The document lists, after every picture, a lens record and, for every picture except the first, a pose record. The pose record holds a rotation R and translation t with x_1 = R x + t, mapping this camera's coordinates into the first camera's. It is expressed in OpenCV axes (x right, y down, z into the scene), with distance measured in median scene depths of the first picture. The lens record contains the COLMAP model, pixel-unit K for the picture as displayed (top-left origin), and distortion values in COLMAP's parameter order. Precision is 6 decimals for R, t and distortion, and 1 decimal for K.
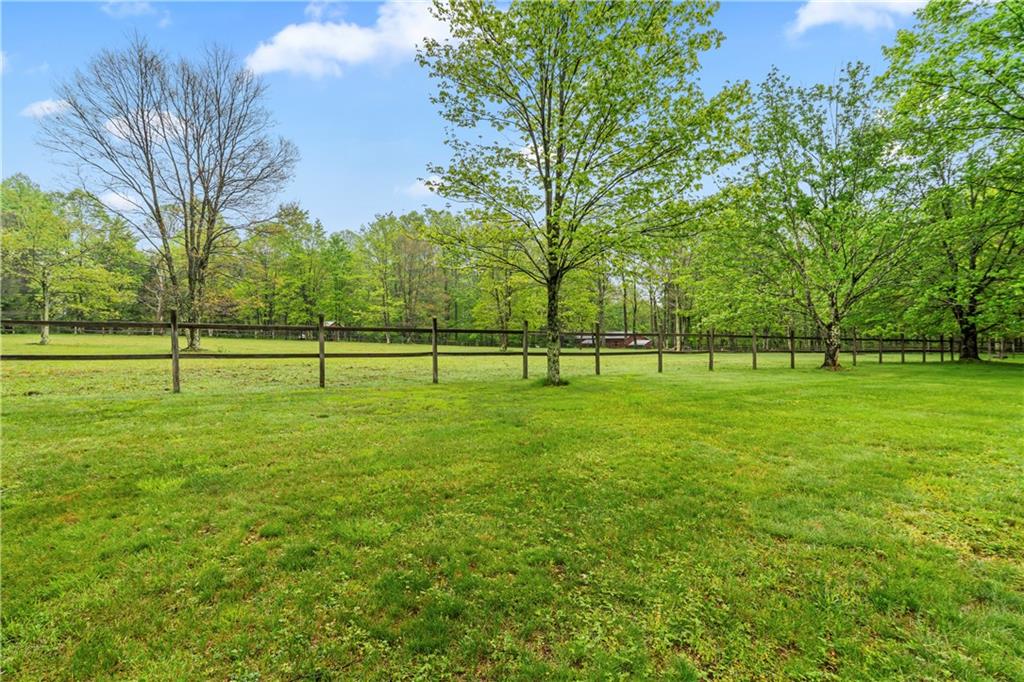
lens RADIAL K [[469.0, 0, 512.1], [0, 469.0, 339.1], [0, 0, 1]] dist [0.000834, 0.000037]
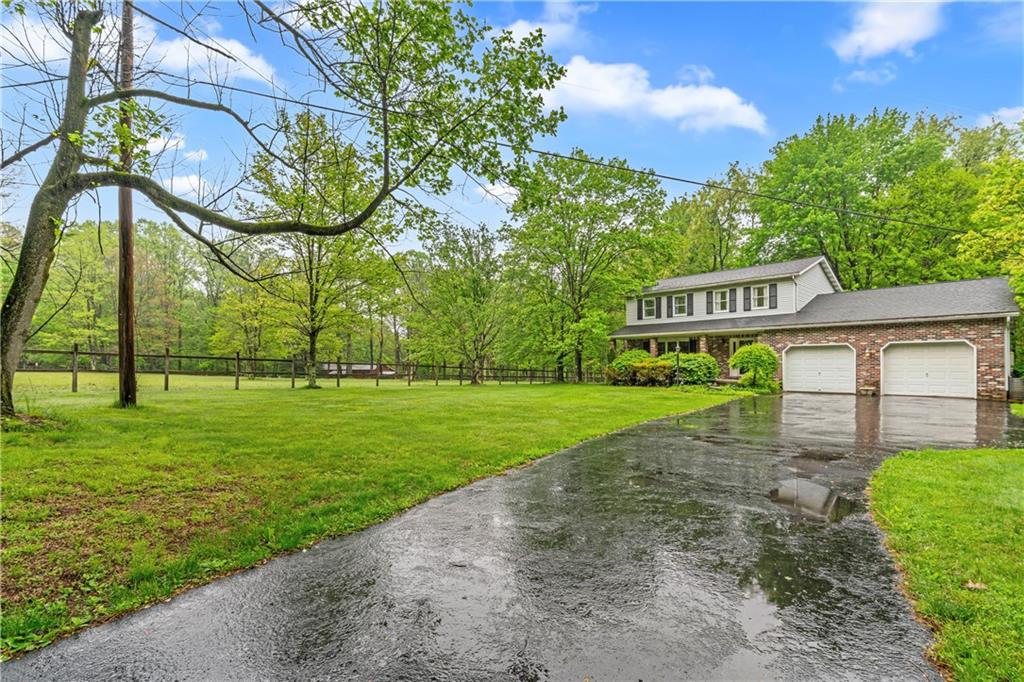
lens RADIAL K [[469.0, 0, 521.8], [0, 469.0, 367.7], [0, 0, 1]] dist [0.000834, 0.000037]
pose [[0.859229, 0.012160, 0.511446, -0.095857], [-0.008070, 0.999915, -0.010215, 0.015526], [-0.511527, 0.004650, 0.859255, -0.656273]]
